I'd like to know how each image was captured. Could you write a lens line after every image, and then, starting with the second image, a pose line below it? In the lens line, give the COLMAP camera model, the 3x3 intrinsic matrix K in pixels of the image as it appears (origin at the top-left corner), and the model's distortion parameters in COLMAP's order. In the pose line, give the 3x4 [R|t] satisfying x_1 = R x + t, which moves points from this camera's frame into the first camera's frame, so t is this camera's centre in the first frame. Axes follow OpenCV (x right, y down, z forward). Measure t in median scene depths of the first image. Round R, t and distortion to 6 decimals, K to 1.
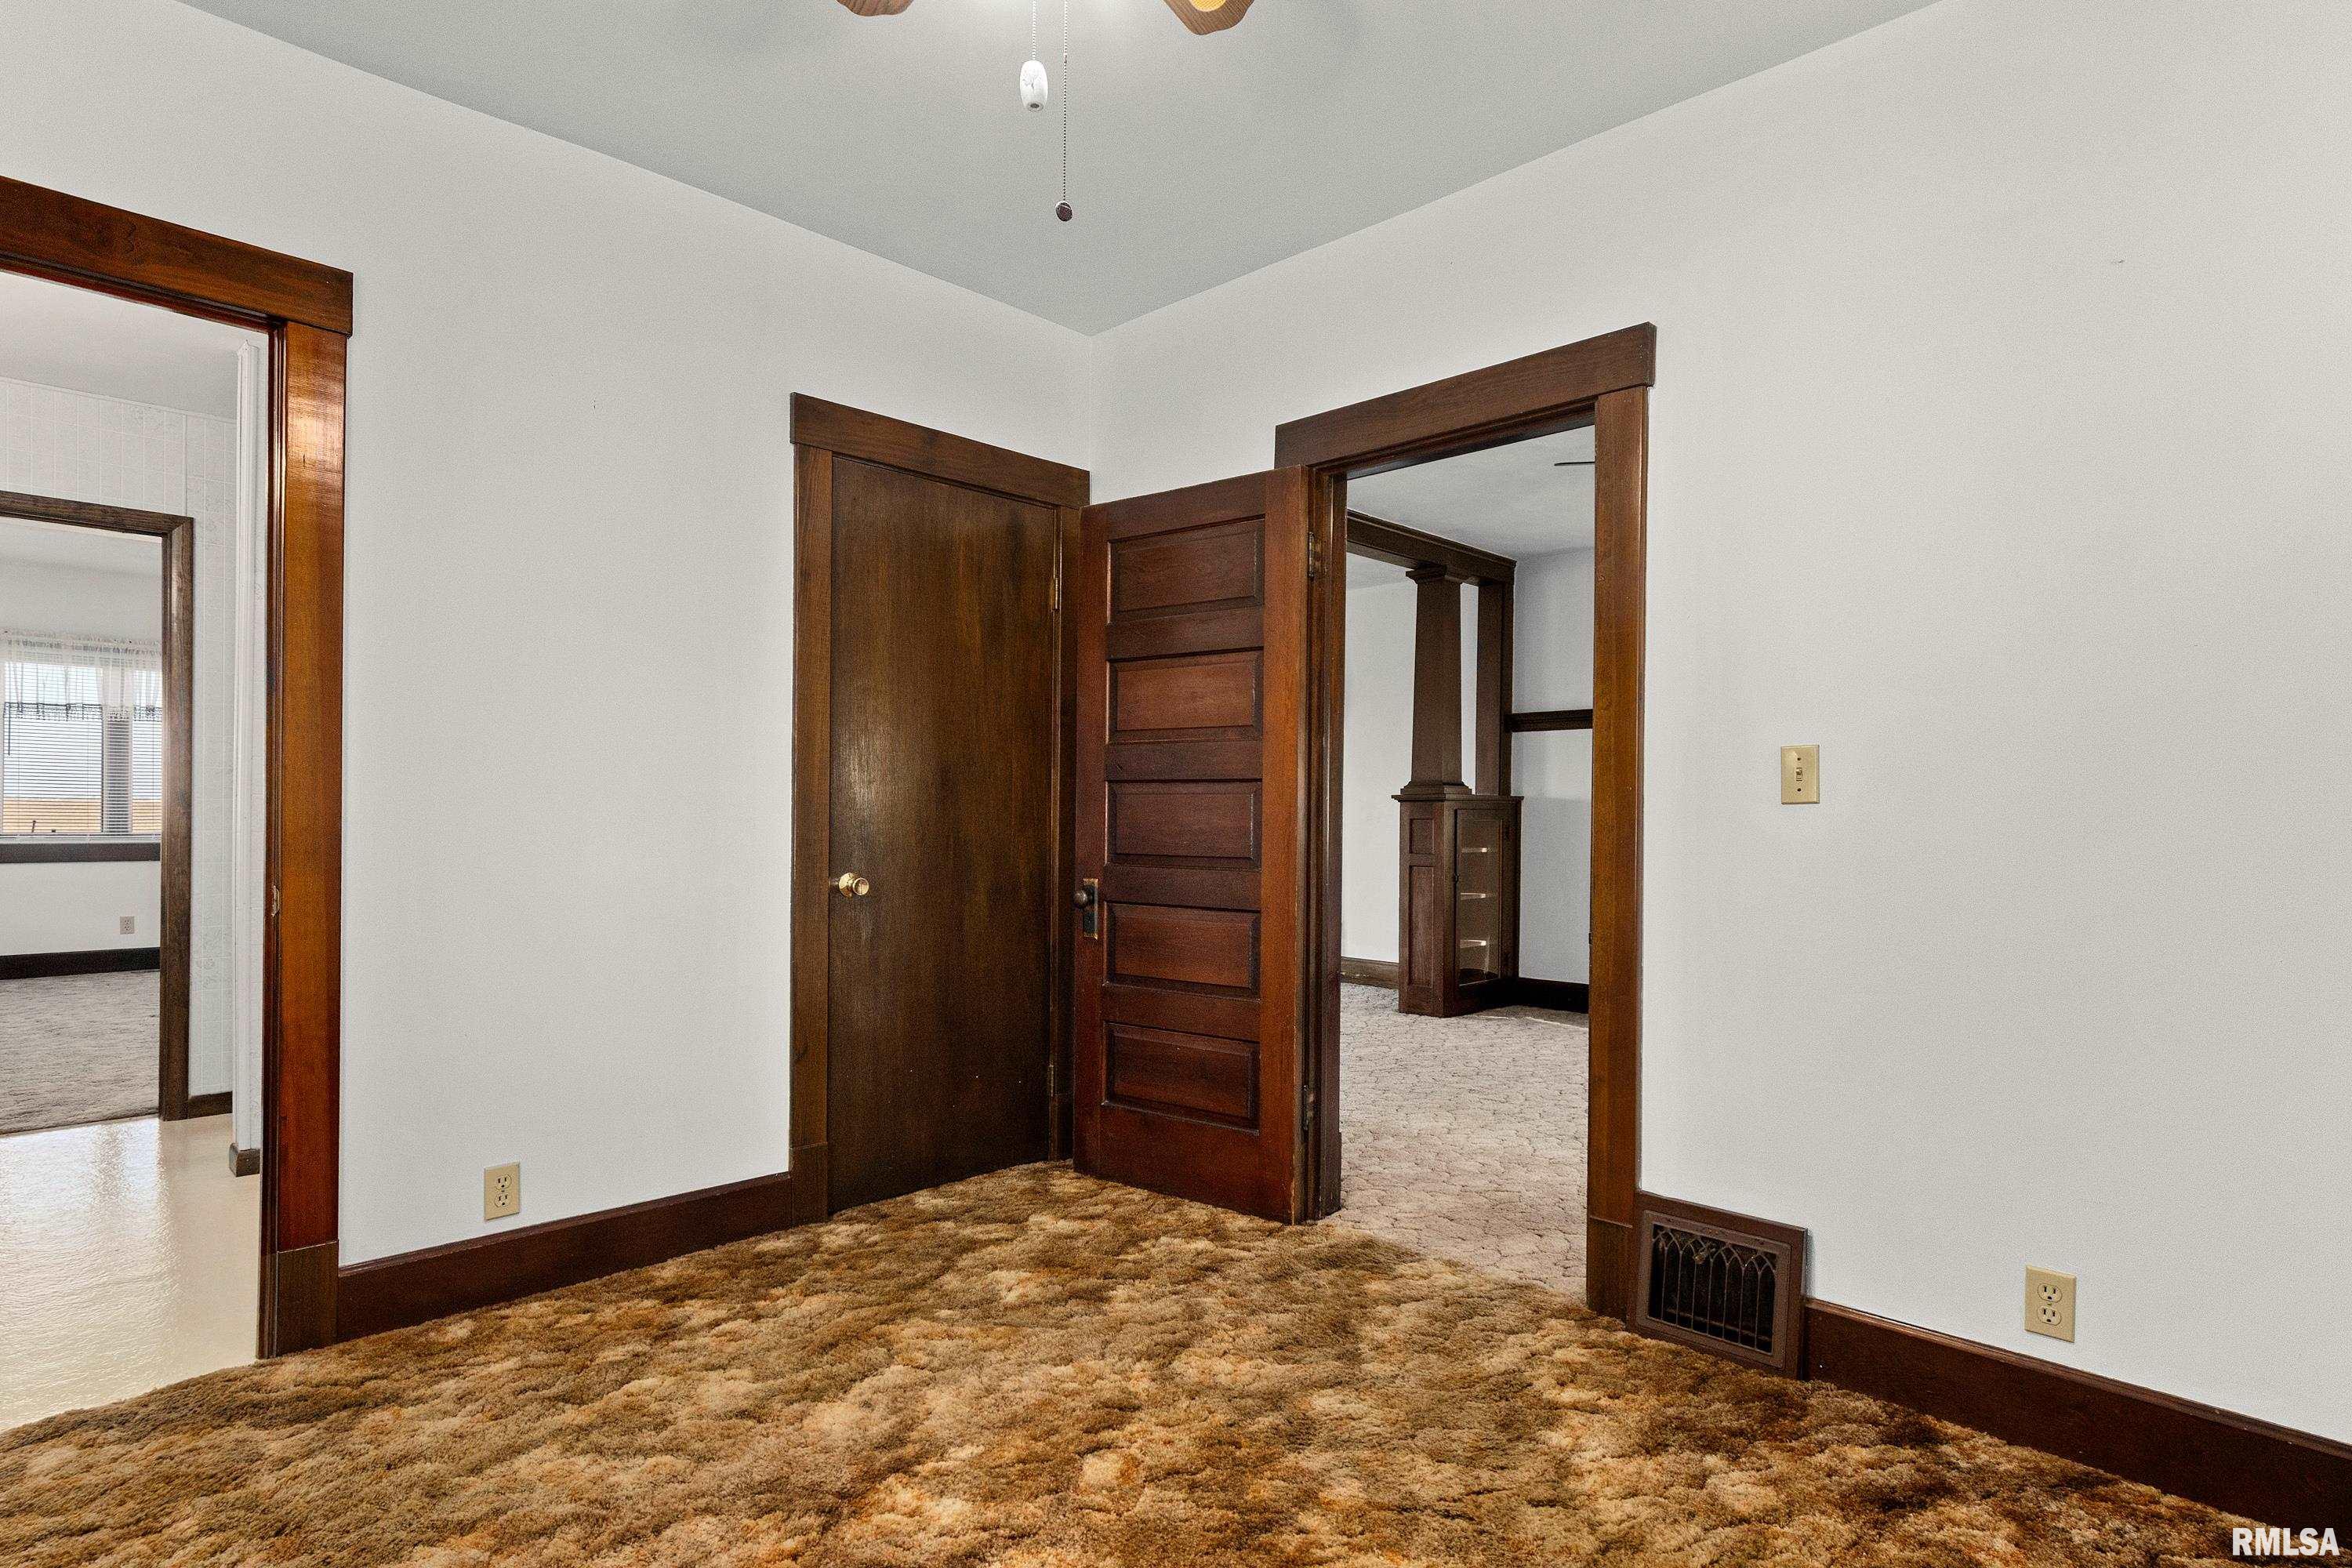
lens RADIAL K [[1210.7, 0, 1187.7], [0, 1210.7, 854.6], [0, 0, 1]] dist [0.017413, -0.013925]
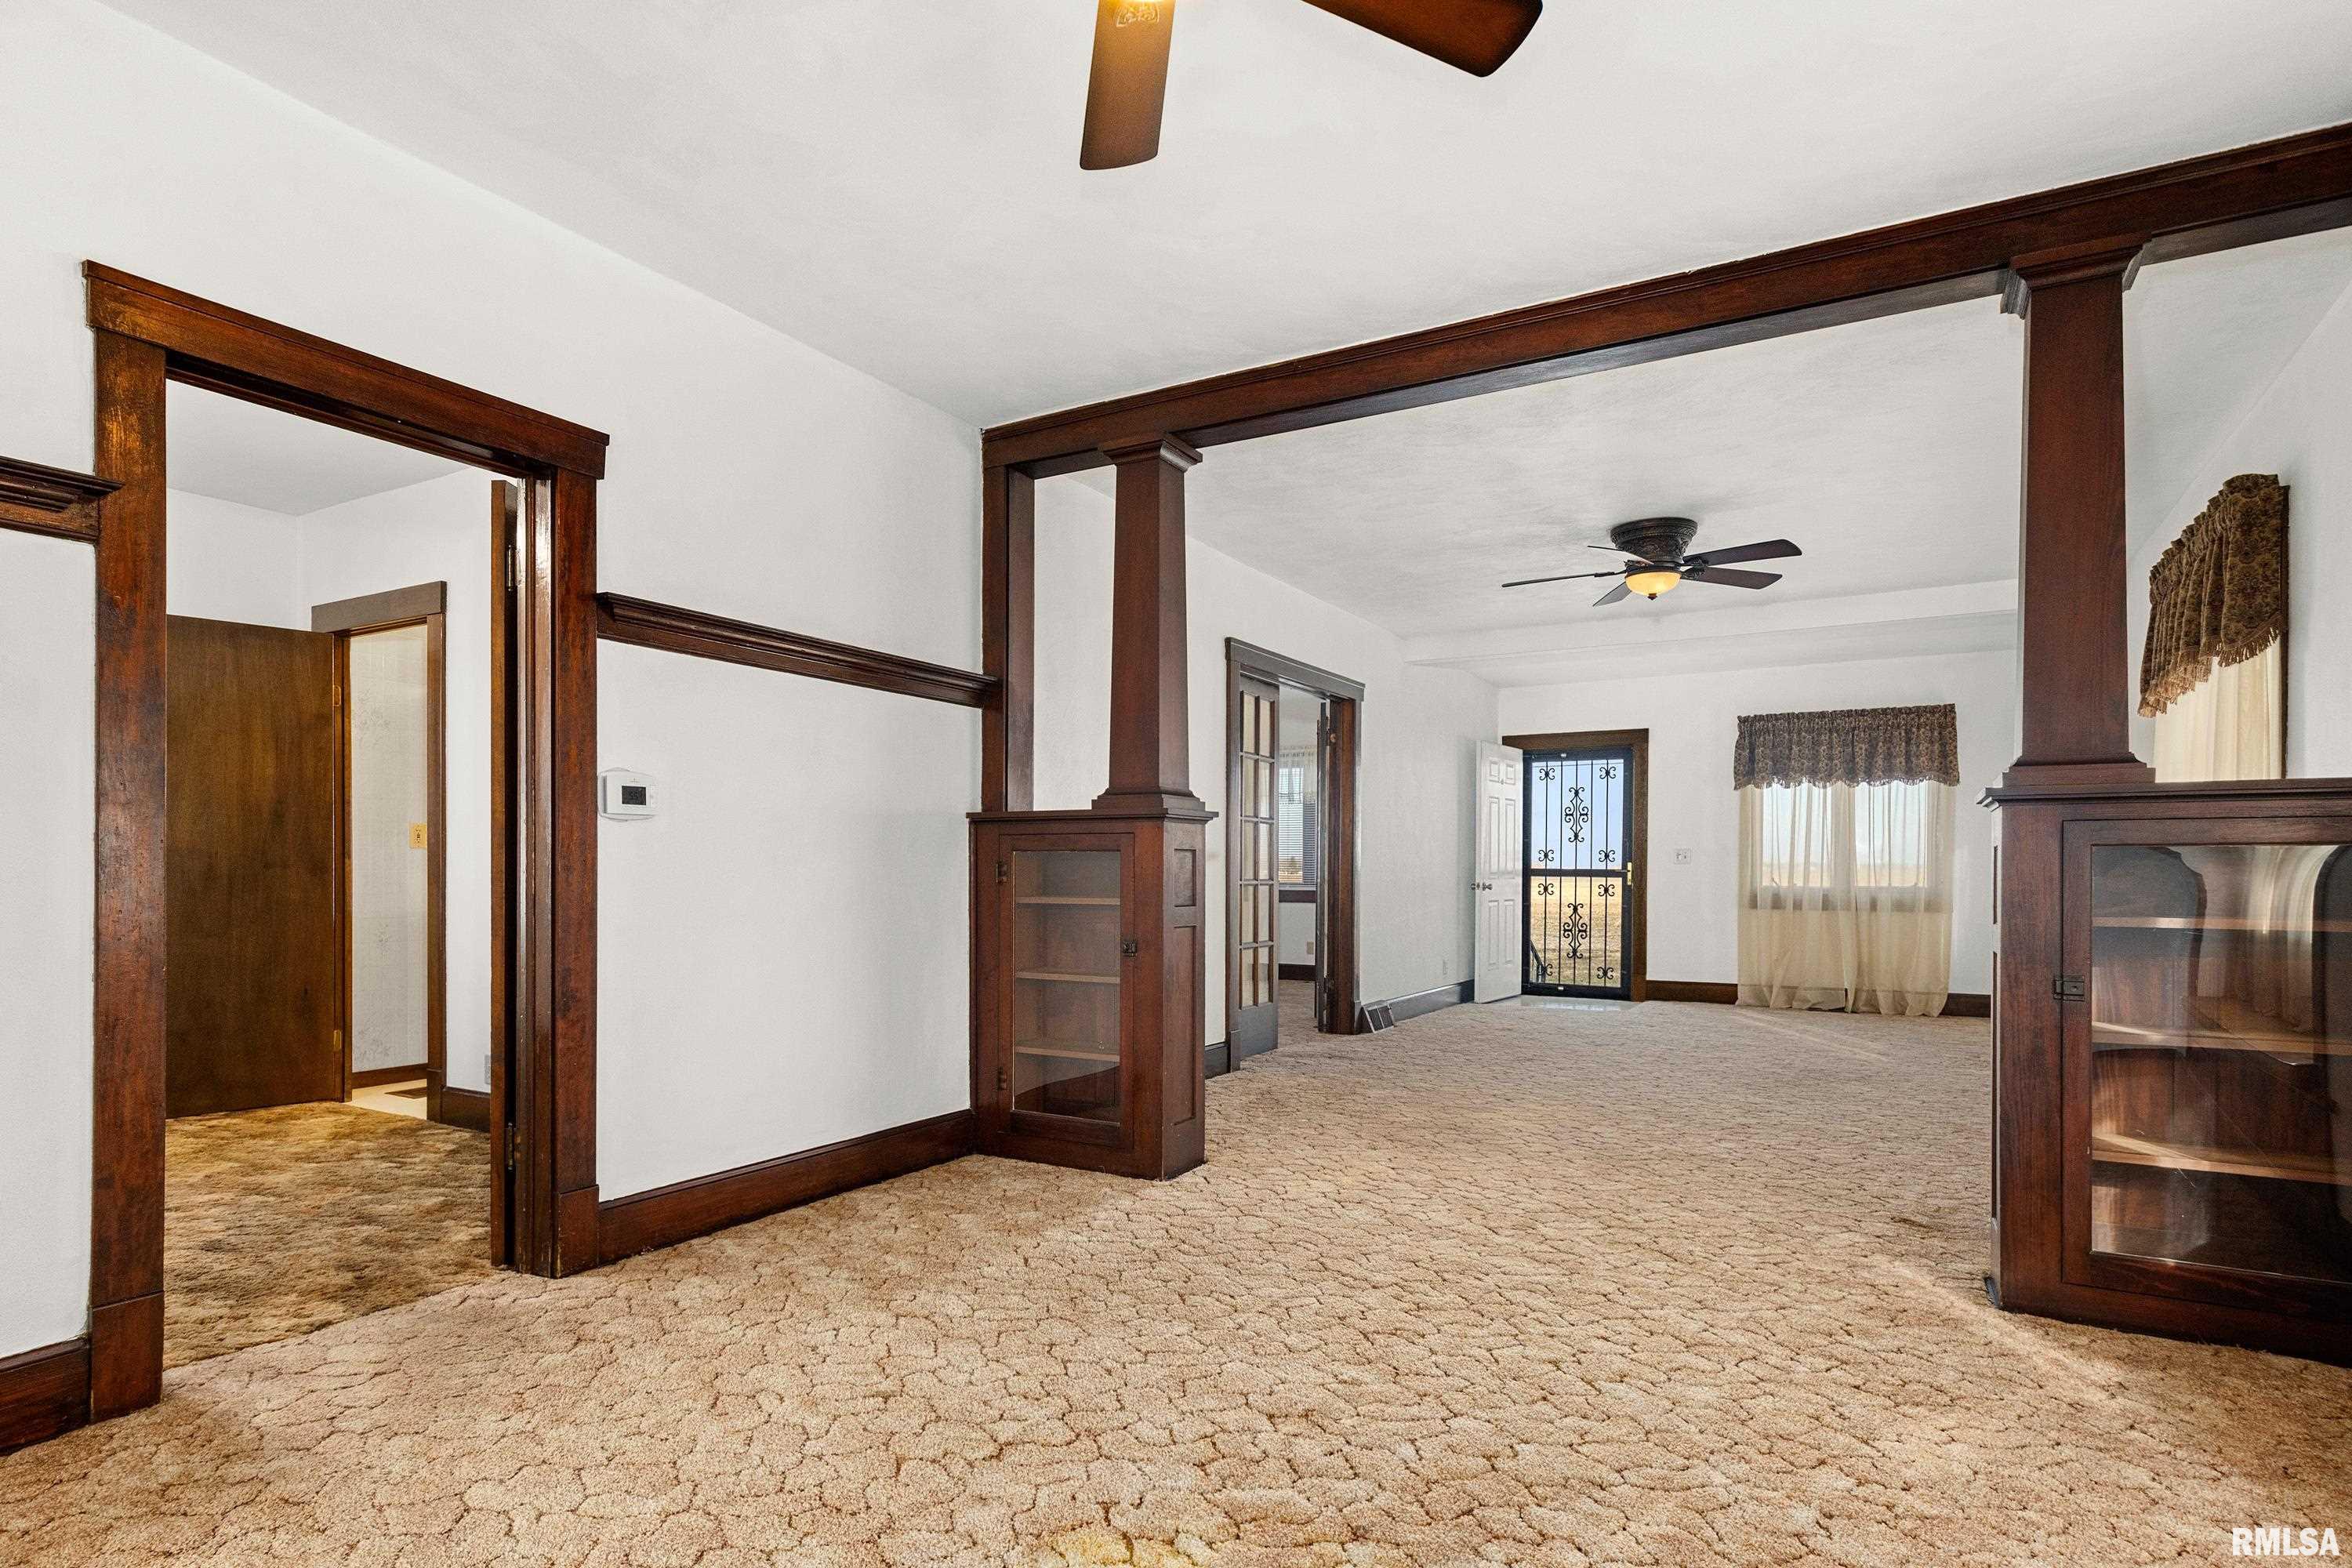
lens RADIAL K [[1210.7, 0, 1187.7], [0, 1210.7, 854.6], [0, 0, 1]] dist [0.017413, -0.013925]
pose [[0.257200, -0.018721, -0.966177, 1.458076], [-0.029415, 0.999197, -0.027191, -0.017275], [0.965910, 0.035414, 0.256443, 1.563699]]
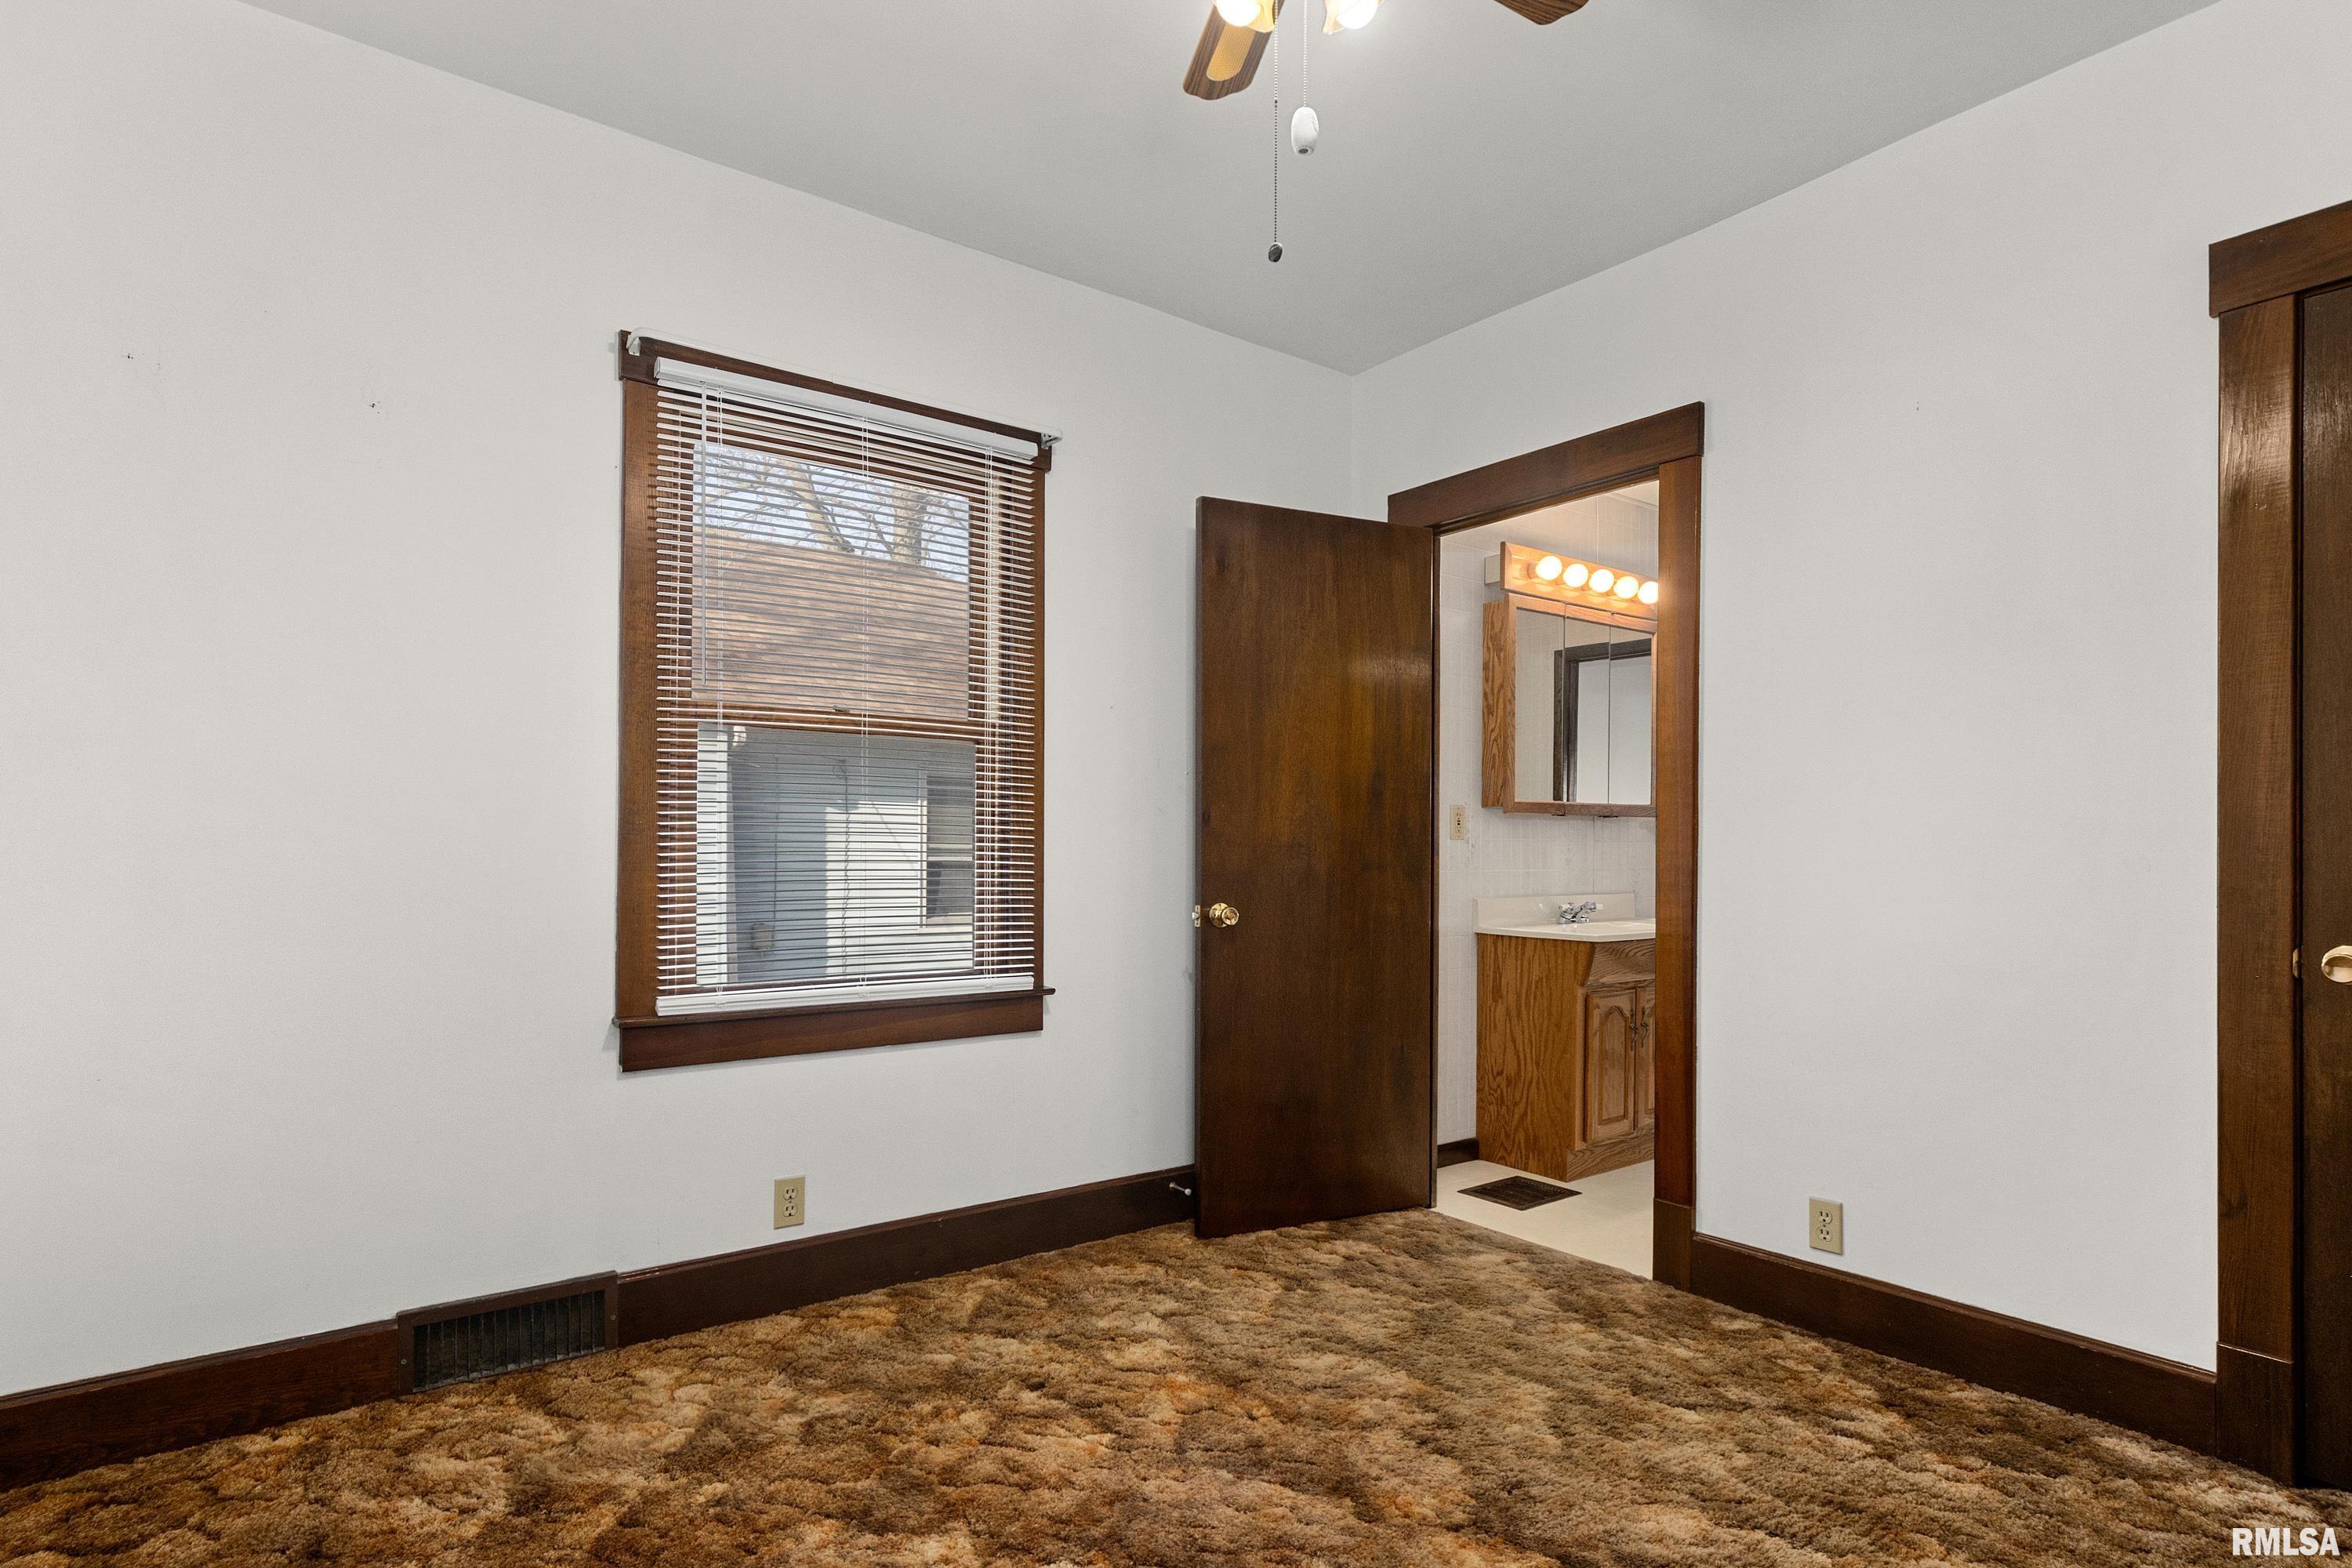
lens RADIAL K [[1204.7, 0, 1166.9], [0, 1204.7, 848.4], [0, 0, 1]] dist [0.017057, 0.000068]
pose [[-0.156918, -0.013578, -0.987518, 0.544490], [-0.031348, 0.999470, -0.008761, -0.011503], [0.987114, 0.029582, -0.157261, 0.627824]]
